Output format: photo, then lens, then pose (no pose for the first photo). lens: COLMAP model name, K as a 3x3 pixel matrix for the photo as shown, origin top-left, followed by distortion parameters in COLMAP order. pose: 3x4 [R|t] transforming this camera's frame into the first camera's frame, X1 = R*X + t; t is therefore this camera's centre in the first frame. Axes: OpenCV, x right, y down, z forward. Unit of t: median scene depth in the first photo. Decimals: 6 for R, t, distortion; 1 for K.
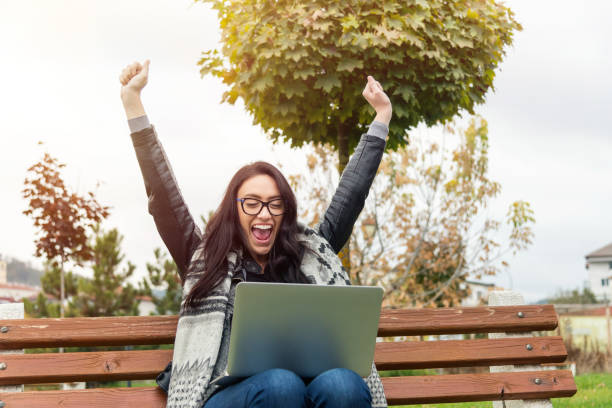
lens RADIAL K [[951.8, 0, 301.4], [0, 951.8, 208.0], [0, 0, 1]] dist [0.061367, 0.000000]
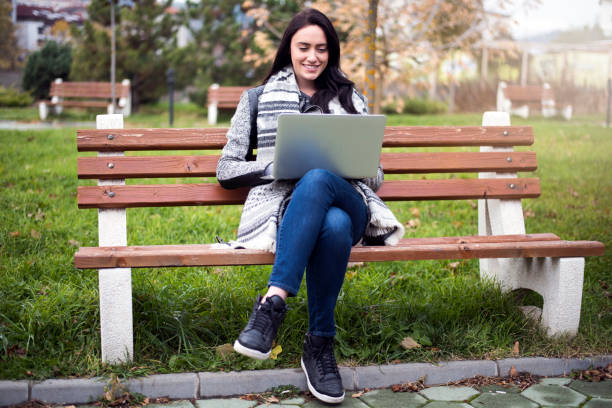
lens RADIAL K [[901.5, 0, 306.3], [0, 901.5, 204.7], [0, 0, 1]] dist [-0.056947, 0.000000]
pose [[0.999110, 0.039700, -0.014275, -0.016800], [-0.033695, 0.954519, 0.296241, -0.147720], [0.025386, -0.295496, 0.955007, -0.187997]]
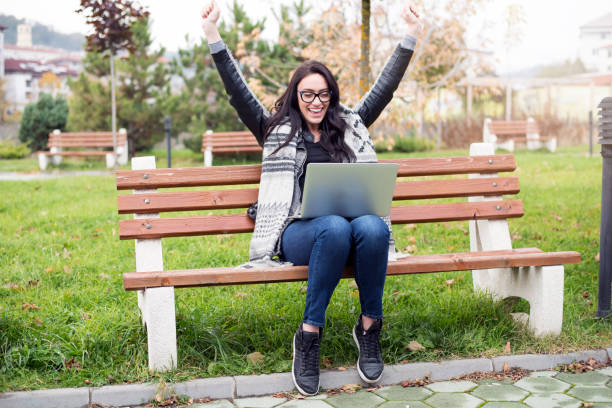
lens RADIAL K [[901.5, 0, 306.9], [0, 901.5, 201.3], [0, 0, 1]] dist [-0.056947, 0.000000]
pose [[0.999986, 0.002791, -0.004537, -0.044611], [-0.001583, 0.968972, 0.247164, -0.170953], [0.005086, -0.247154, 0.968963, -0.348591]]
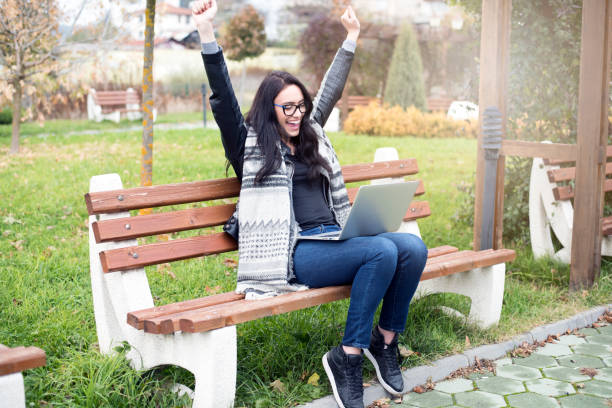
lens RADIAL K [[901.5, 0, 308.2], [0, 901.5, 203.2], [0, 0, 1]] dist [-0.056947, 0.000000]
pose [[0.864796, -0.045239, 0.500080, -0.640184], [-0.102024, 0.959327, 0.263216, -0.200721], [-0.491649, -0.278648, 0.825007, -0.138748]]
